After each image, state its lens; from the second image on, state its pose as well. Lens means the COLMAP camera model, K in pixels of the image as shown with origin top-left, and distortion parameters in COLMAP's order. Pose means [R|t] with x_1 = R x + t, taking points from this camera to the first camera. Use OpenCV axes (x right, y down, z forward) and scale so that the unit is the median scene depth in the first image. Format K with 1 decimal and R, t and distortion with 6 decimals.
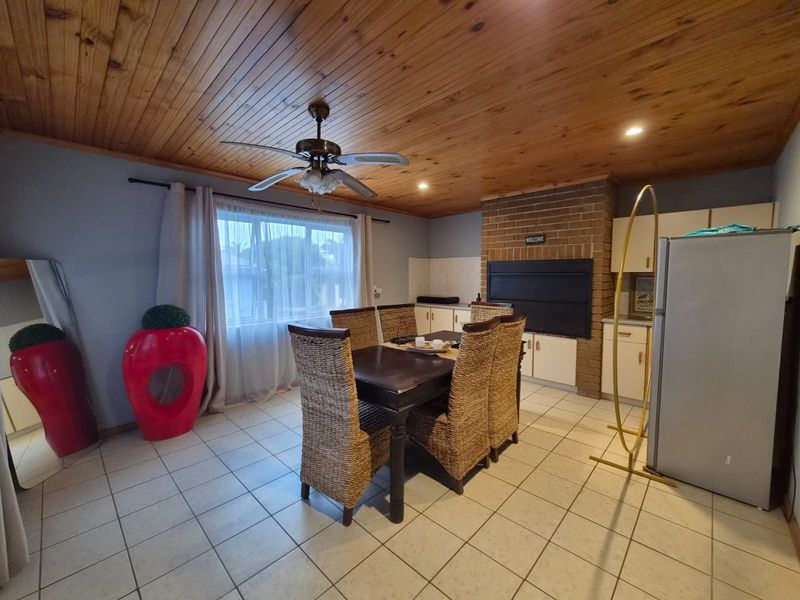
lens RADIAL K [[328.9, 0, 398.1], [0, 328.9, 295.6], [0, 0, 1]] dist [0.001975, 0.000304]
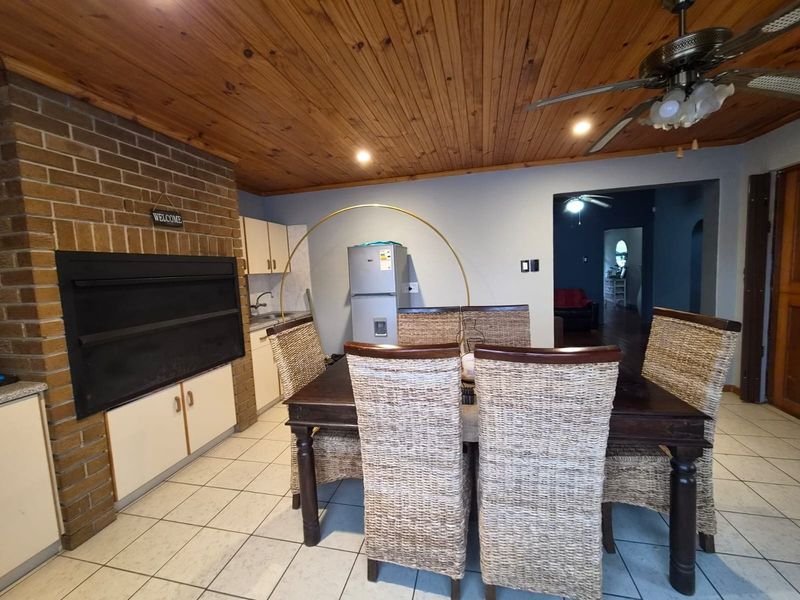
lens RADIAL K [[328.9, 0, 398.1], [0, 328.9, 295.6], [0, 0, 1]] dist [0.001975, 0.000304]
pose [[-0.507530, -0.048418, 0.860272, -0.280787], [0.102470, 0.987943, 0.116058, -0.066115], [-0.855519, 0.147055, -0.496449, 0.979355]]
